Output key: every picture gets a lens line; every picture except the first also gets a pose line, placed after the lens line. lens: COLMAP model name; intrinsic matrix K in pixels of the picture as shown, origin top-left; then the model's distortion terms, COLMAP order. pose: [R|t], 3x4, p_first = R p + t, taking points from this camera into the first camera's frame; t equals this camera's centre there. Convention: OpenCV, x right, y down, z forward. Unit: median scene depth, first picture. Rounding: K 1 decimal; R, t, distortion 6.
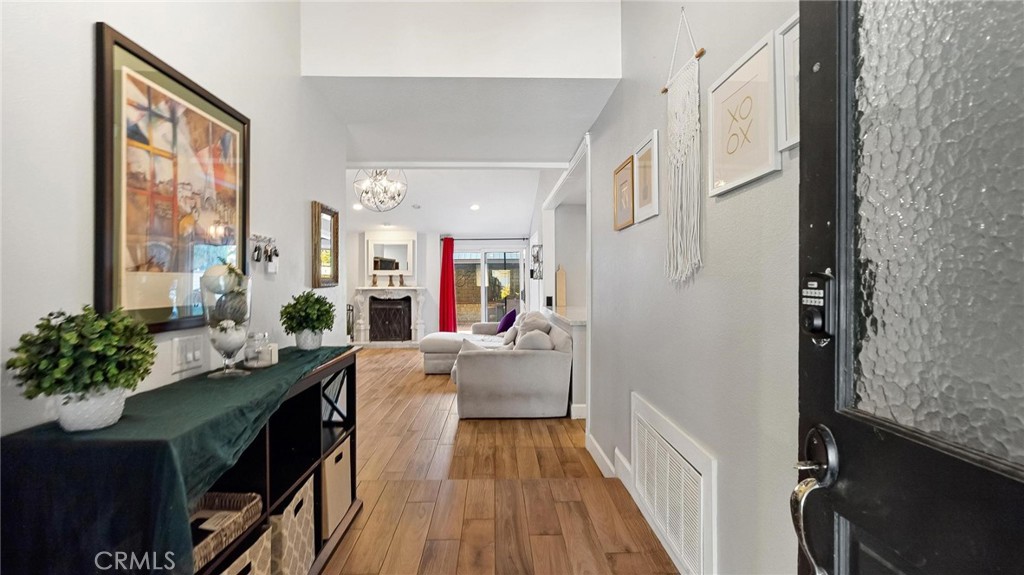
lens RADIAL K [[488.0, 0, 496.1], [0, 488.0, 289.0], [0, 0, 1]] dist [-0.002280, 0.000225]
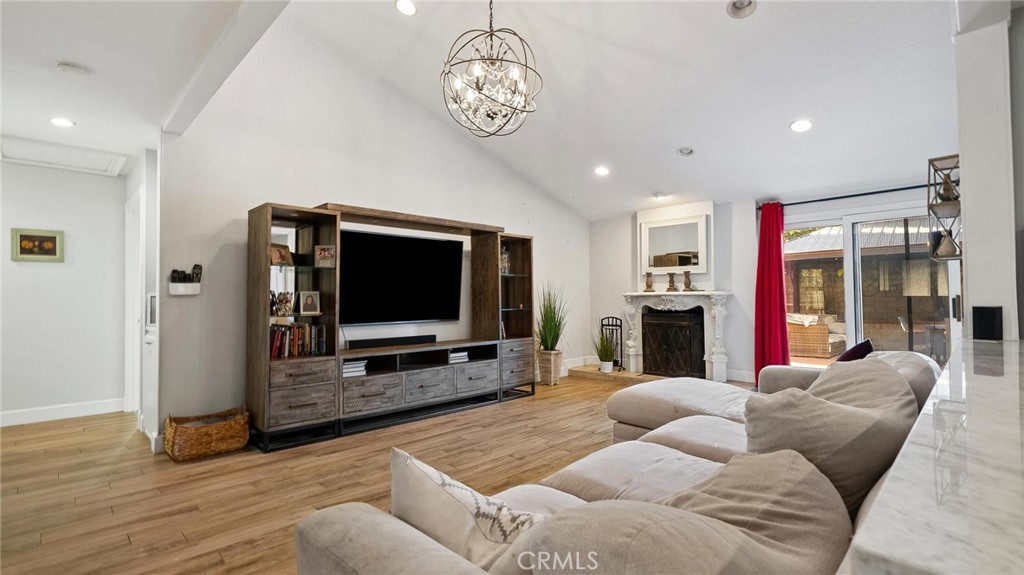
lens RADIAL K [[477.5, 0, 510.2], [0, 477.5, 289.6], [0, 0, 1]] dist [-0.001186, 0.000147]
pose [[0.701373, -0.016582, -0.712602, 0.082518], [-0.002874, 0.999655, -0.026090, 0.009762], [0.712789, 0.020347, 0.701084, 0.407265]]
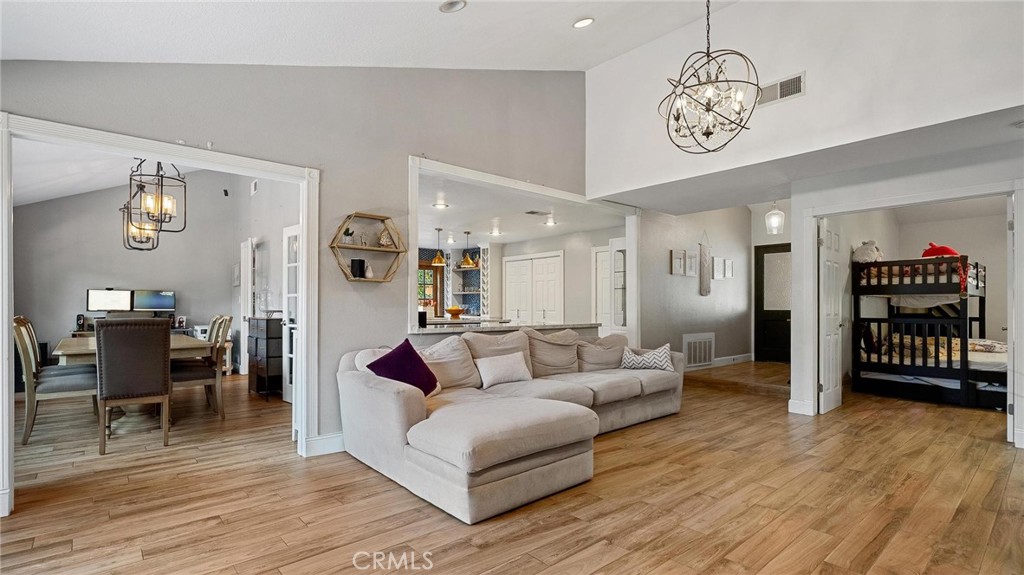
lens RADIAL K [[483.5, 0, 509.6], [0, 483.5, 306.4], [0, 0, 1]] dist [0.001276, 0.000873]
pose [[-0.653949, -0.001738, 0.756536, -0.303081], [0.007944, 0.999926, 0.009164, 0.003100], [-0.756497, 0.012003, -0.653887, 0.931211]]
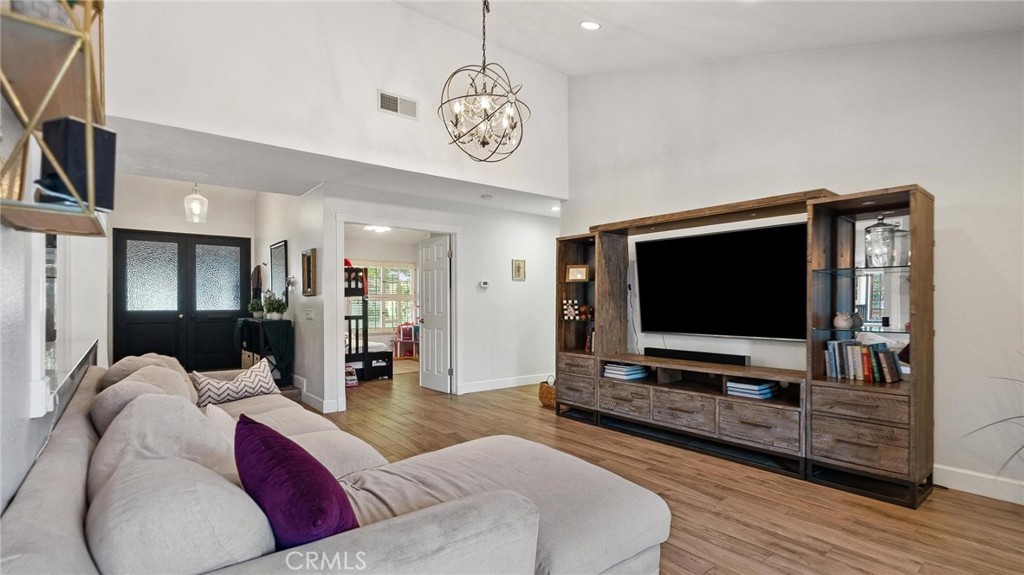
lens RADIAL K [[477.7, 0, 513.3], [0, 477.7, 305.8], [0, 0, 1]] dist [-0.009181, 0.000142]
pose [[-0.783004, 0.002954, -0.622009, 0.050738], [-0.007731, 0.999865, 0.014480, -0.000082], [0.621968, 0.016147, -0.782876, 0.889558]]
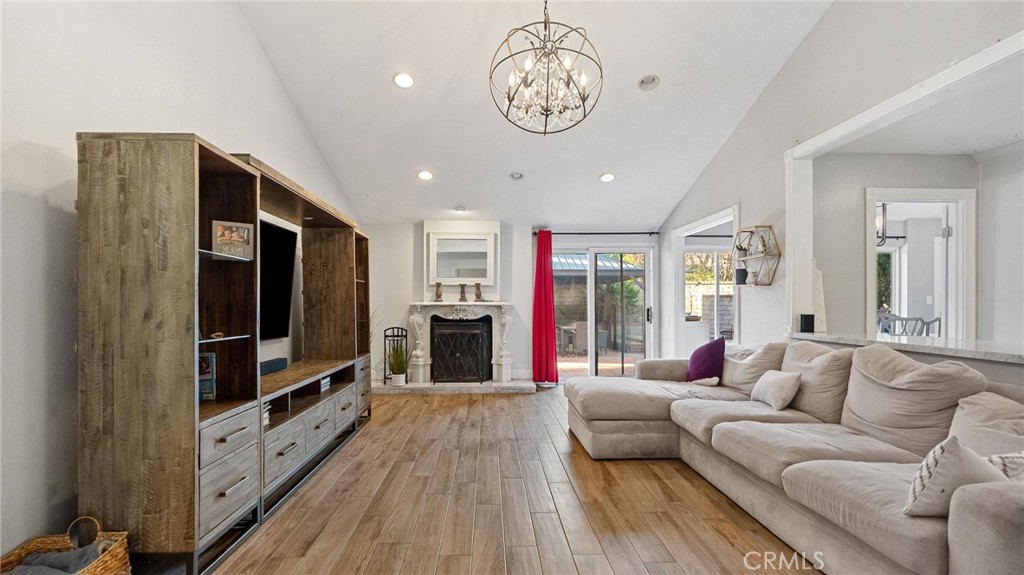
lens RADIAL K [[483.5, 0, 509.6], [0, 483.5, 306.4], [0, 0, 1]] dist [0.001276, 0.000873]
pose [[0.999336, 0.000079, 0.036422, -0.174639], [0.000244, 0.999961, -0.008862, 0.008029], [-0.036422, 0.008865, 0.999297, 0.323638]]
